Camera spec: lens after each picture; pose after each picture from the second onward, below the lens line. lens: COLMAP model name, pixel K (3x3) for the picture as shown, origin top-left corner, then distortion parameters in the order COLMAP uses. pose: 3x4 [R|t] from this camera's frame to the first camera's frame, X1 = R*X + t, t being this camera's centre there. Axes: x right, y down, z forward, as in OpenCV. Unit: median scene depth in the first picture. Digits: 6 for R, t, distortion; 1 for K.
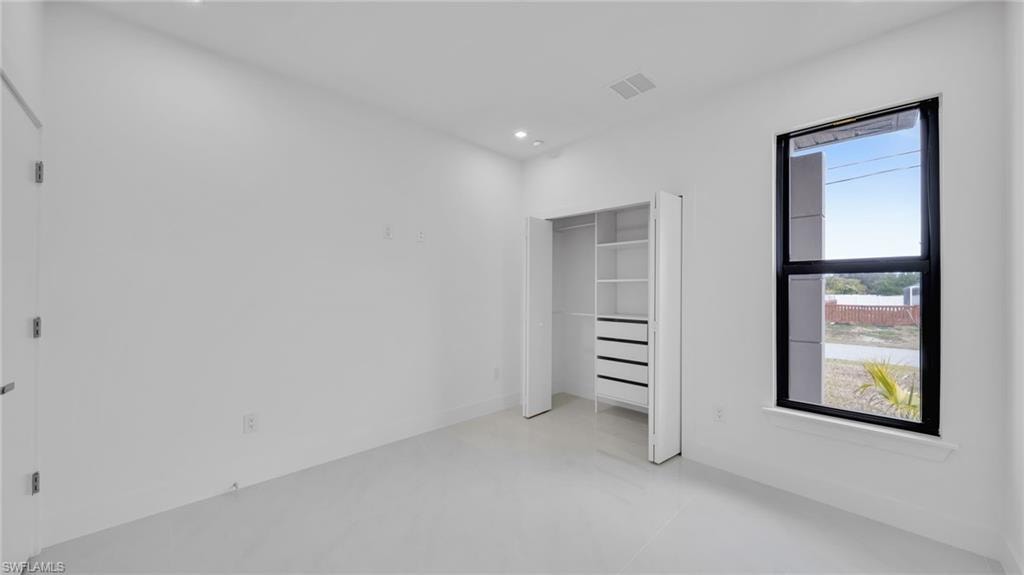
lens RADIAL K [[360.8, 0, 512.7], [0, 360.8, 289.5], [0, 0, 1]] dist [0.000439, -0.001003]
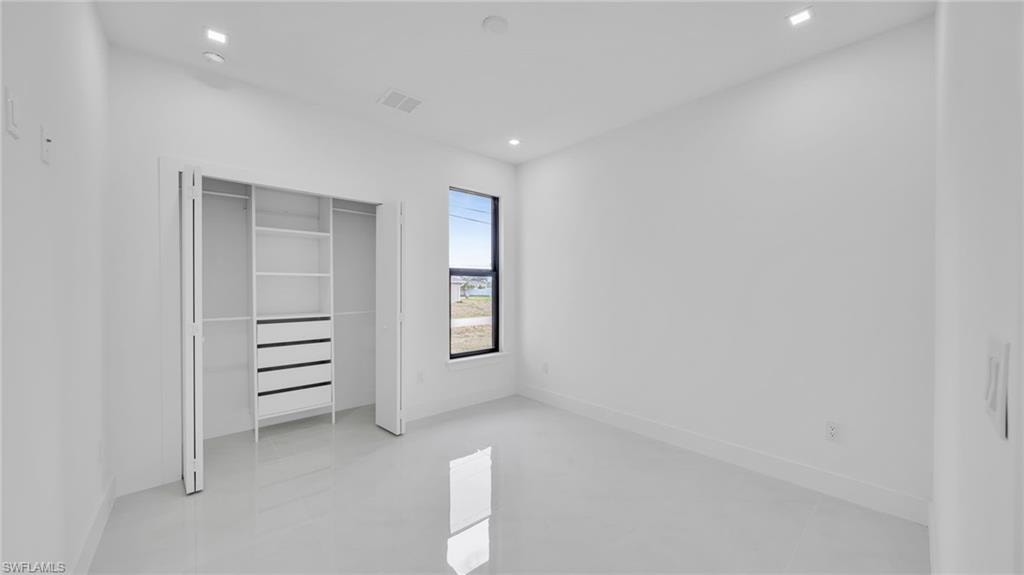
lens RADIAL K [[360.8, 0, 512.7], [0, 360.8, 286.8], [0, 0, 1]] dist [0.000439, -0.001003]
pose [[0.041011, -0.007803, 0.999128, -0.597546], [-0.006916, 0.999943, 0.008093, -0.005674], [-0.999135, -0.007242, 0.040955, 0.479089]]
